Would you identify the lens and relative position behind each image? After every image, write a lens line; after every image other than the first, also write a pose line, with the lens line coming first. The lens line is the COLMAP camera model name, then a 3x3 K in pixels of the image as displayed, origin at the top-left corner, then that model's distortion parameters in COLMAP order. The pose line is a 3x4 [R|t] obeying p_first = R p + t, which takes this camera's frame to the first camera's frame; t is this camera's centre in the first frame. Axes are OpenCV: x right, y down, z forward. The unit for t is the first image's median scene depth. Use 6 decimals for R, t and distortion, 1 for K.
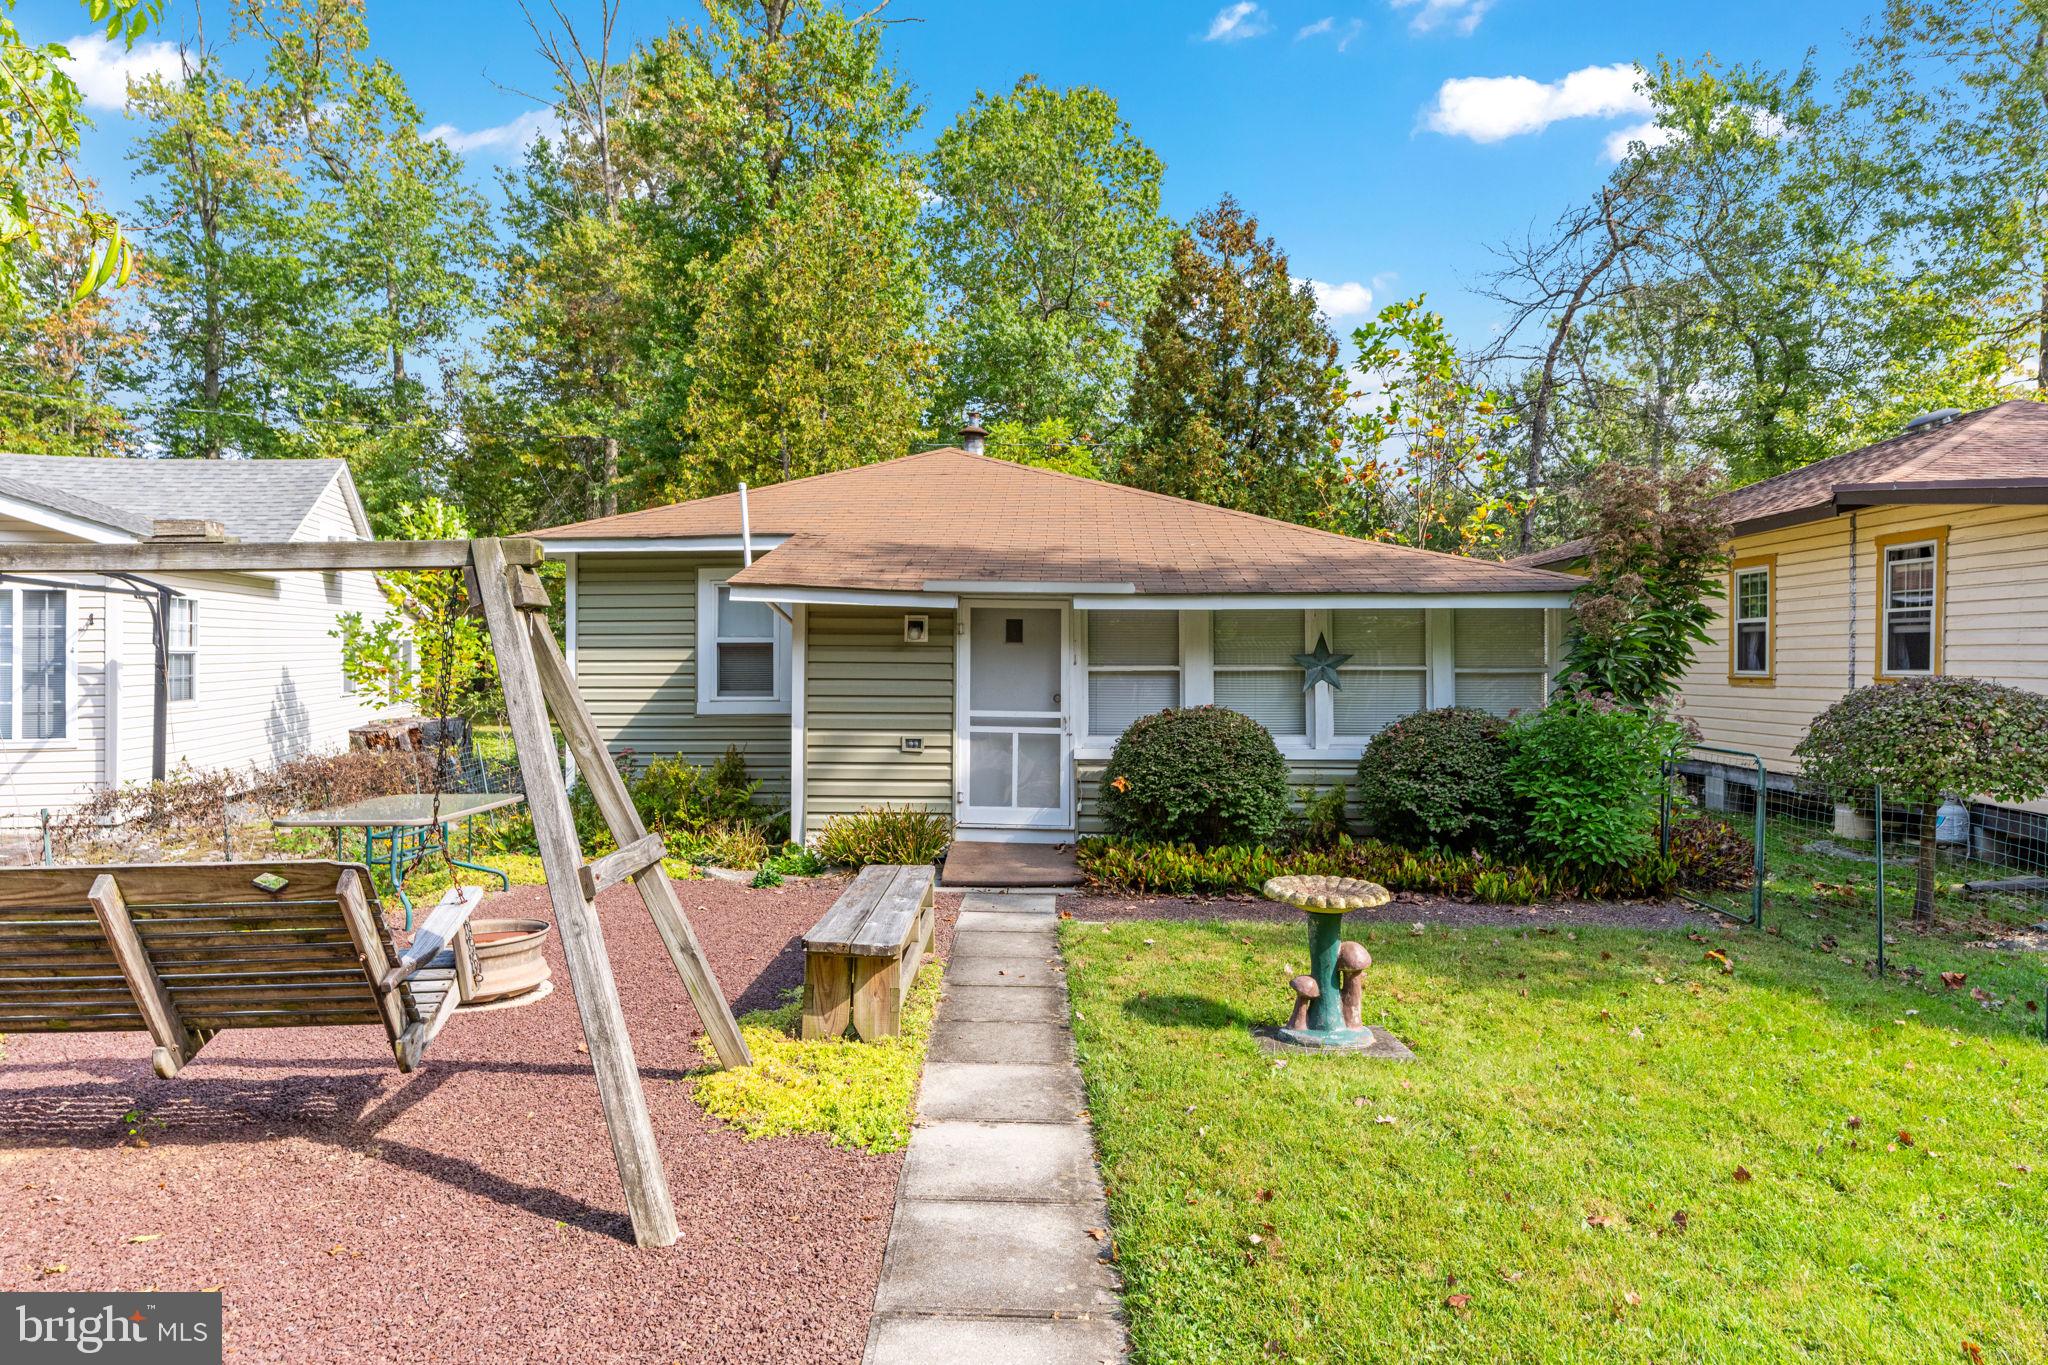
lens RADIAL K [[1235.9, 0, 992.1], [0, 1235.9, 690.4], [0, 0, 1]] dist [0.001096, 0.001982]
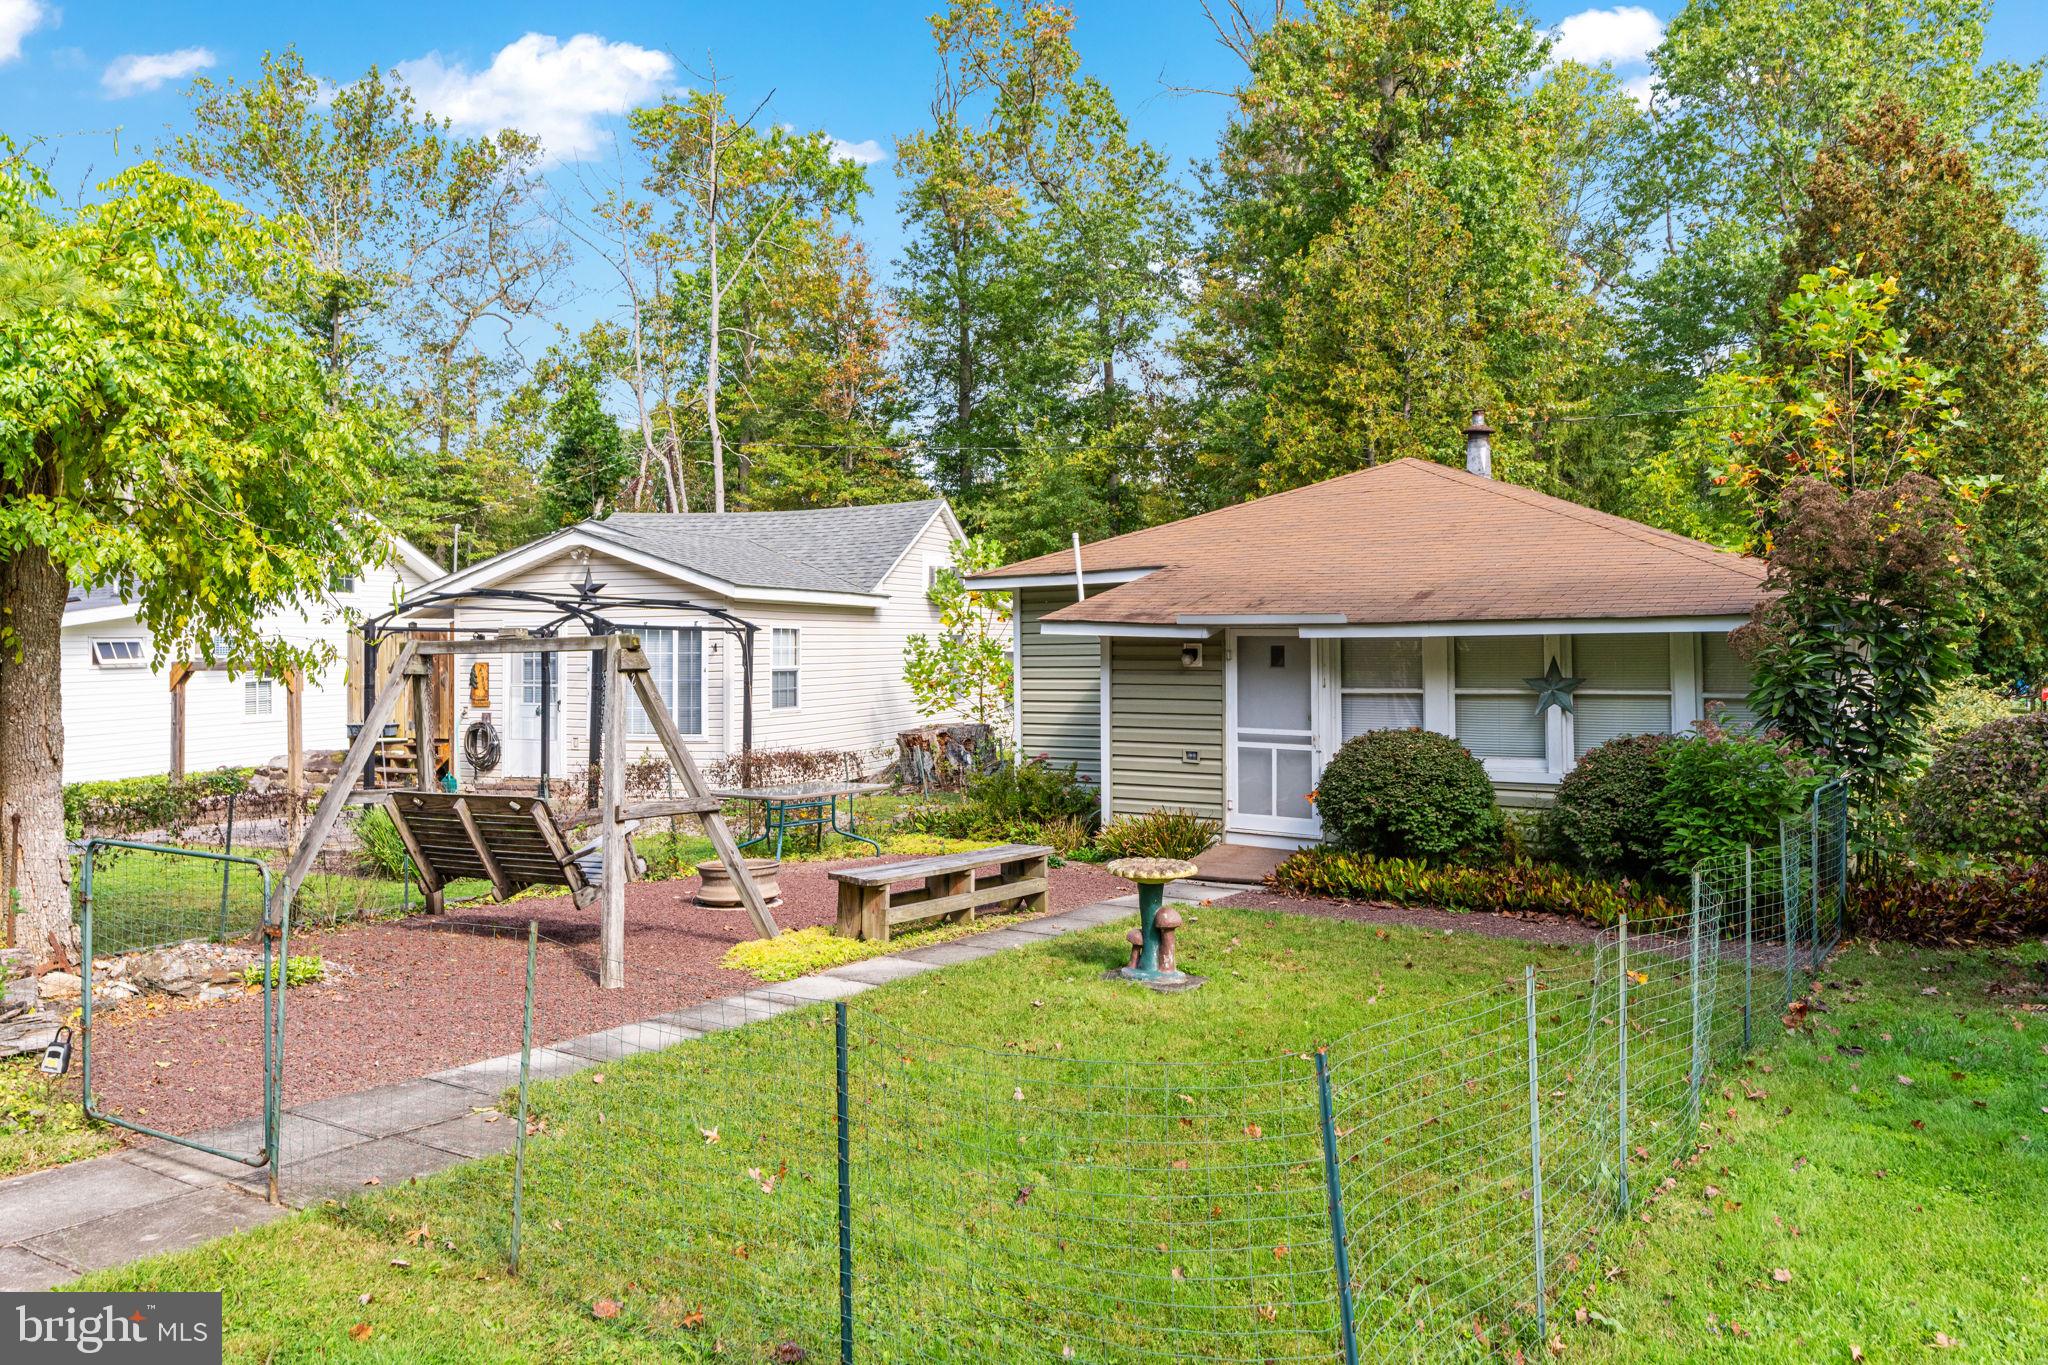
lens RADIAL K [[1456.9, 0, 1024.0], [0, 1456.9, 682.5], [0, 0, 1]] dist [-0.000472, 0.001545]
pose [[0.845500, 0.003380, -0.533965, 0.525855], [-0.006850, 0.999966, -0.004516, -0.017520], [0.533931, 0.007476, 0.845495, -0.223449]]
